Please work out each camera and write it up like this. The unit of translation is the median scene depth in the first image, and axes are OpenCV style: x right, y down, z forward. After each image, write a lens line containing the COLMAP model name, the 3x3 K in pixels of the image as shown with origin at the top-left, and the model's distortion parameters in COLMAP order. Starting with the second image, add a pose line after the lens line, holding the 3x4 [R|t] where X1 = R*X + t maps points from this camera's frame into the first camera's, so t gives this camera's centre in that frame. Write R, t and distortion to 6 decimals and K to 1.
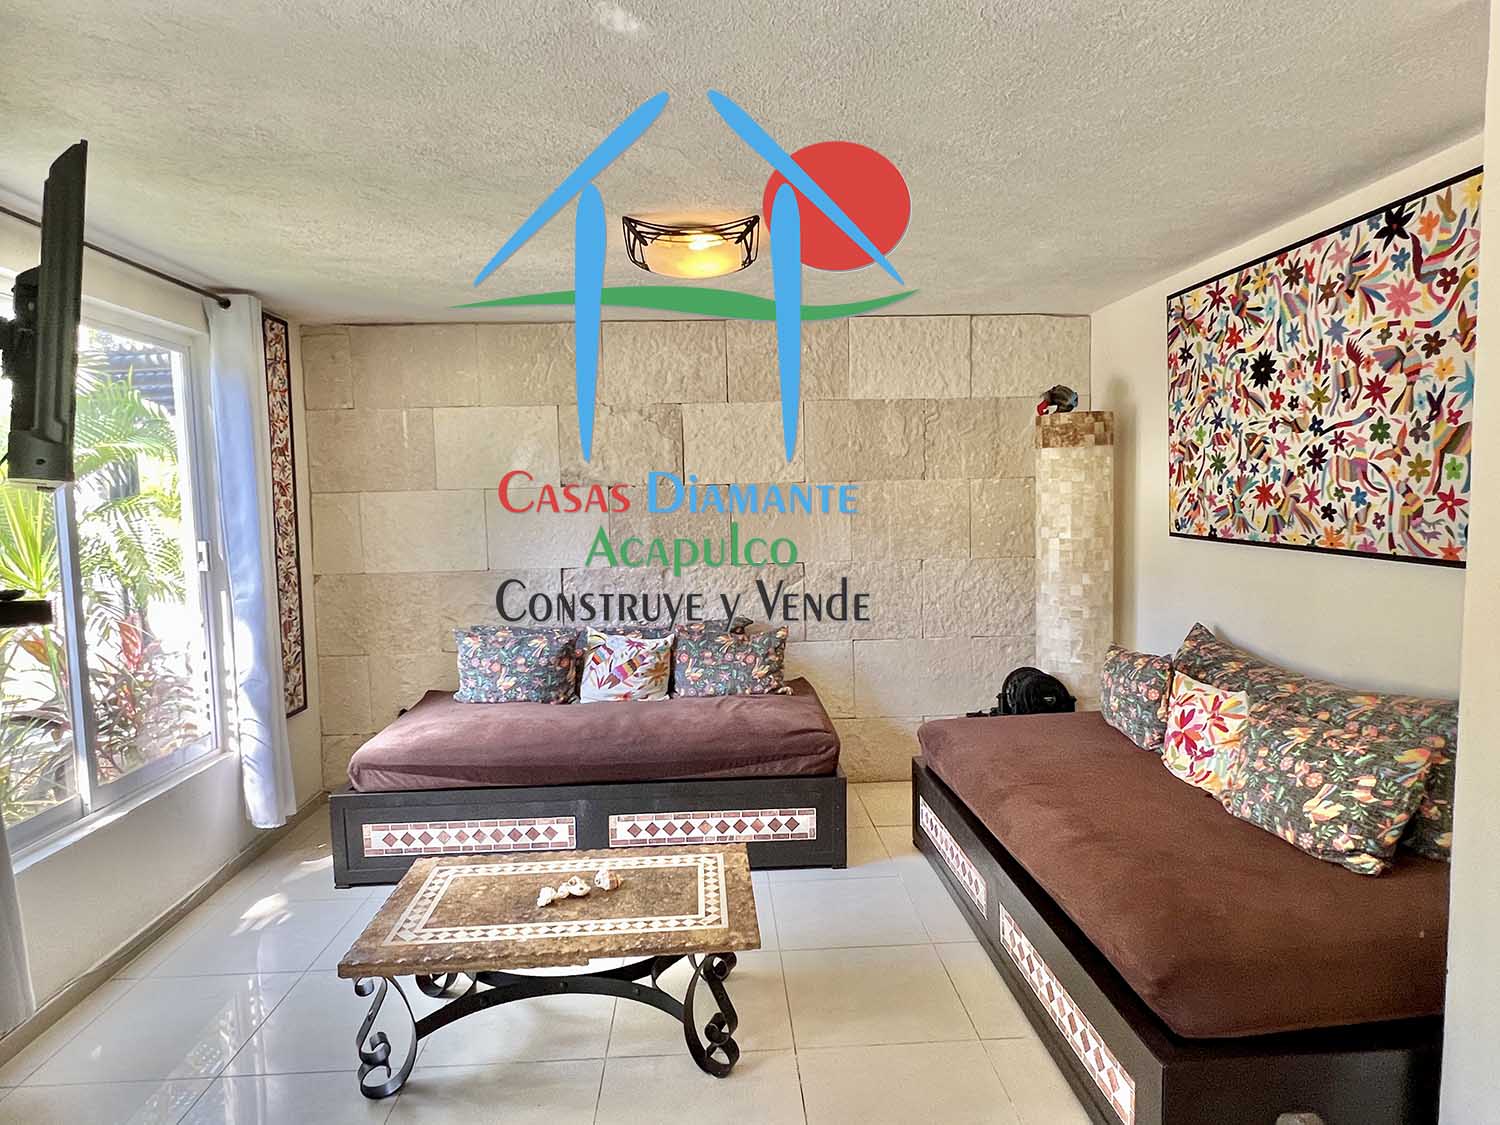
lens RADIAL K [[872.7, 0, 749.7], [0, 872.7, 562.9], [0, 0, 1]] dist [-0.000386, 0.002717]
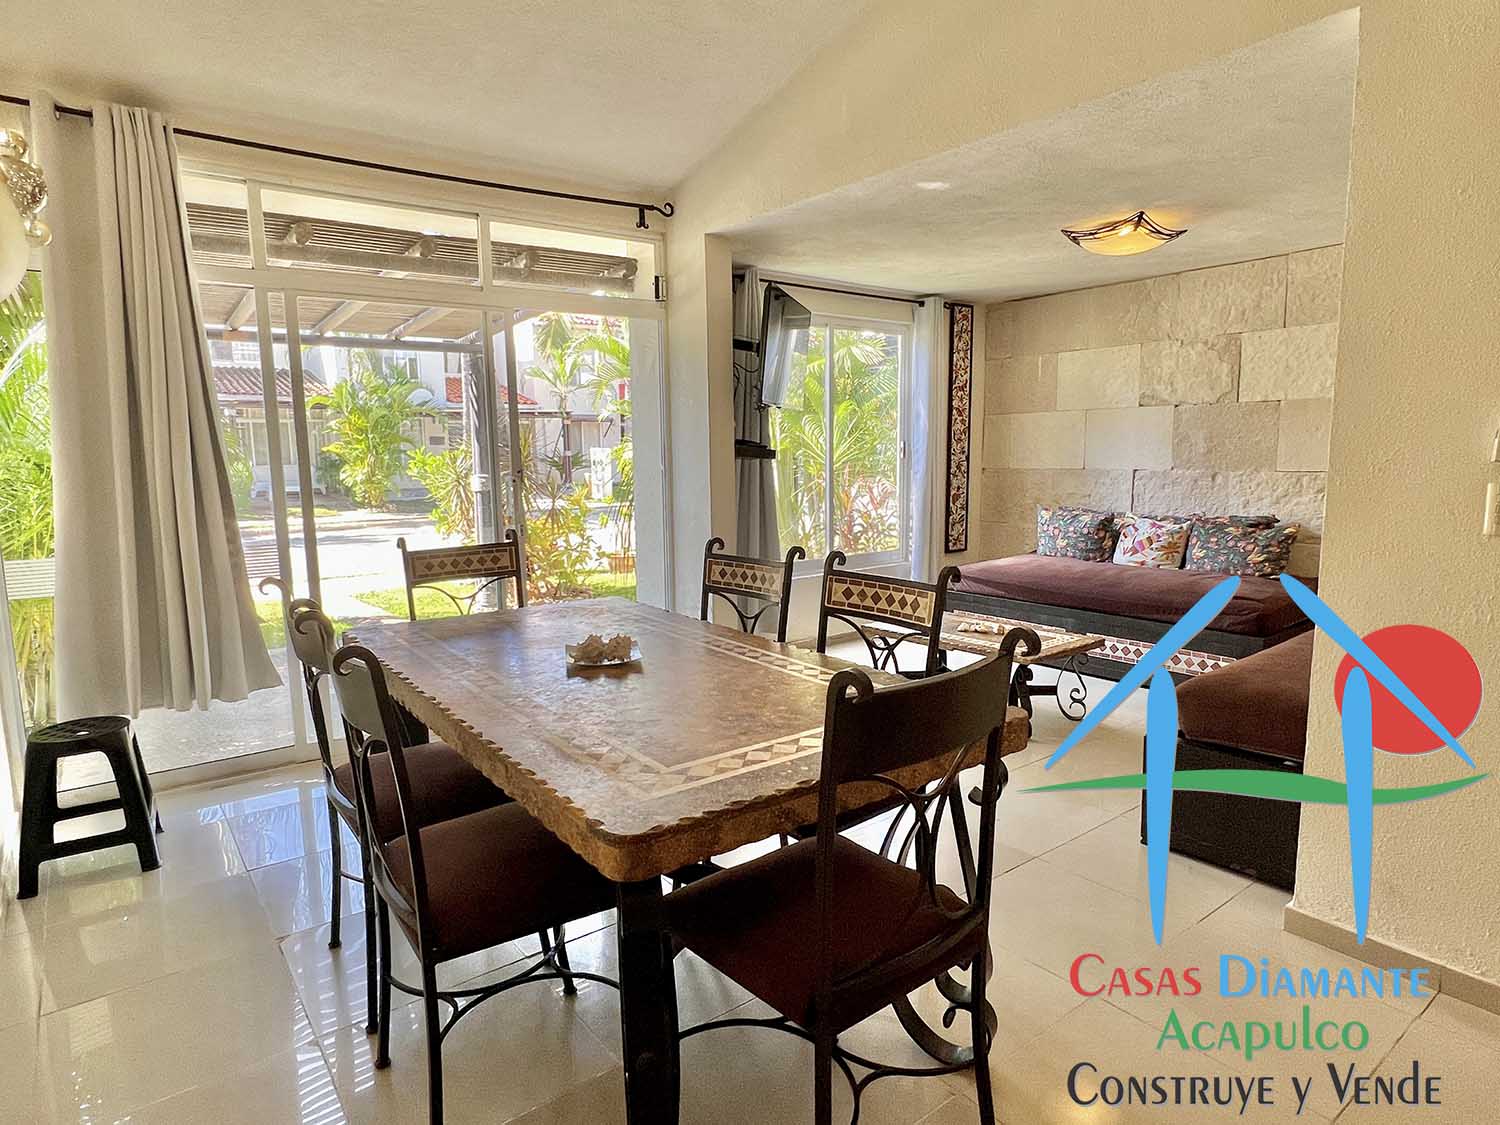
lens RADIAL K [[872.7, 0, 724.5], [0, 872.7, 569.5], [0, 0, 1]] dist [-0.000386, 0.002717]
pose [[0.554419, 0.128156, -0.822311, 0.555730], [-0.061972, 0.991687, 0.112770, 0.047094], [0.829927, -0.011561, 0.557752, -0.252525]]
